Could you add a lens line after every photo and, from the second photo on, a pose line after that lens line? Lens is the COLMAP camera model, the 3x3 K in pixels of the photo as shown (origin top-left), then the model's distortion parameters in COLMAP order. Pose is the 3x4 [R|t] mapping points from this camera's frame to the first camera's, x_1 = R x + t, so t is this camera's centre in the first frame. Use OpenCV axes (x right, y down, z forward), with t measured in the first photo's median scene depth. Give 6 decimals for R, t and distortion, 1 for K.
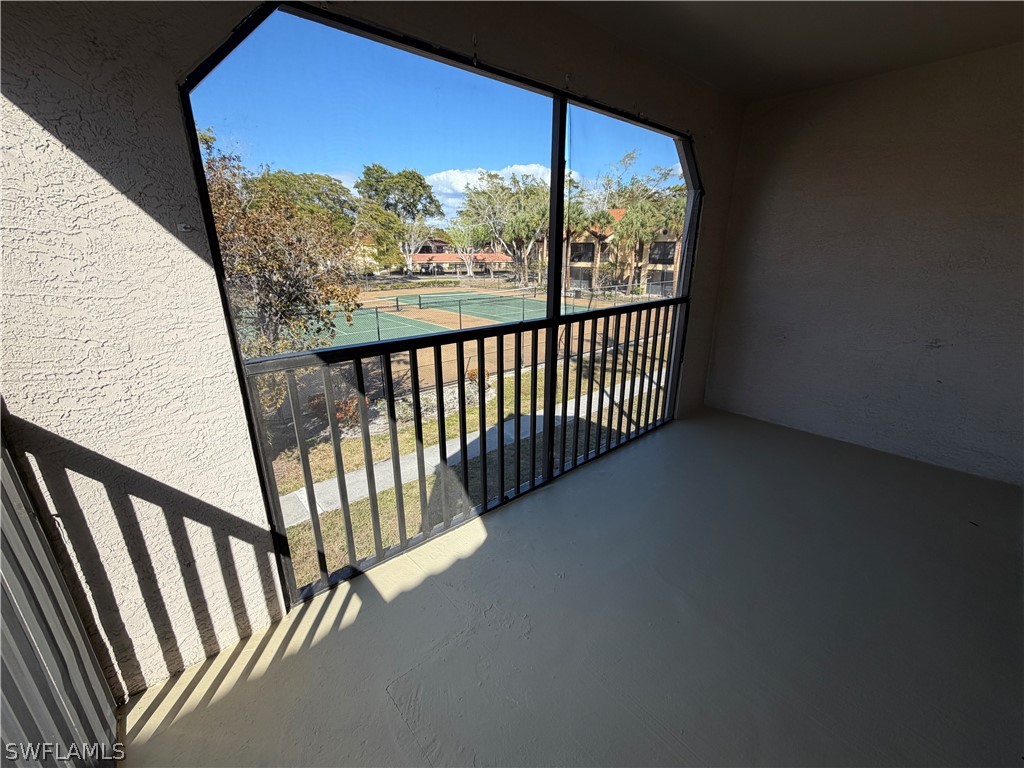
lens RADIAL K [[422.1, 0, 509.6], [0, 422.1, 389.3], [0, 0, 1]] dist [-0.004779, 0.000527]
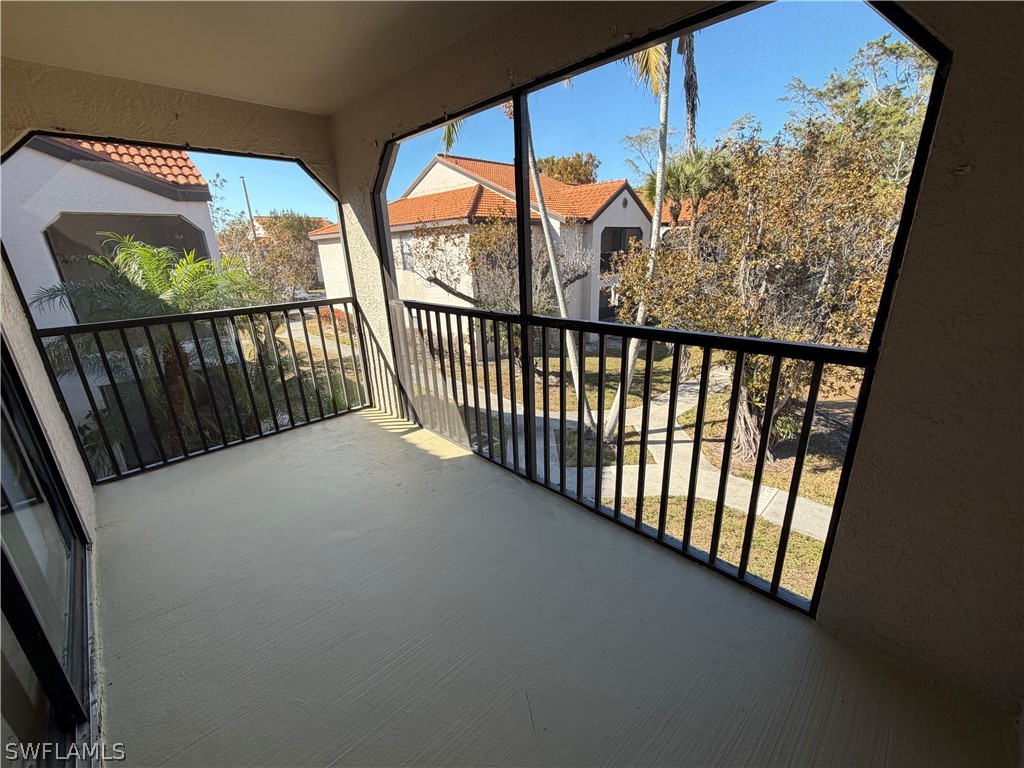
lens RADIAL K [[422.1, 0, 505.9], [0, 422.1, 380.6], [0, 0, 1]] dist [-0.004779, 0.000527]
pose [[0.041346, 0.306381, -0.951011, 1.180535], [-0.266498, 0.920724, 0.285037, -0.325077], [0.962948, 0.241657, 0.119718, 0.951915]]
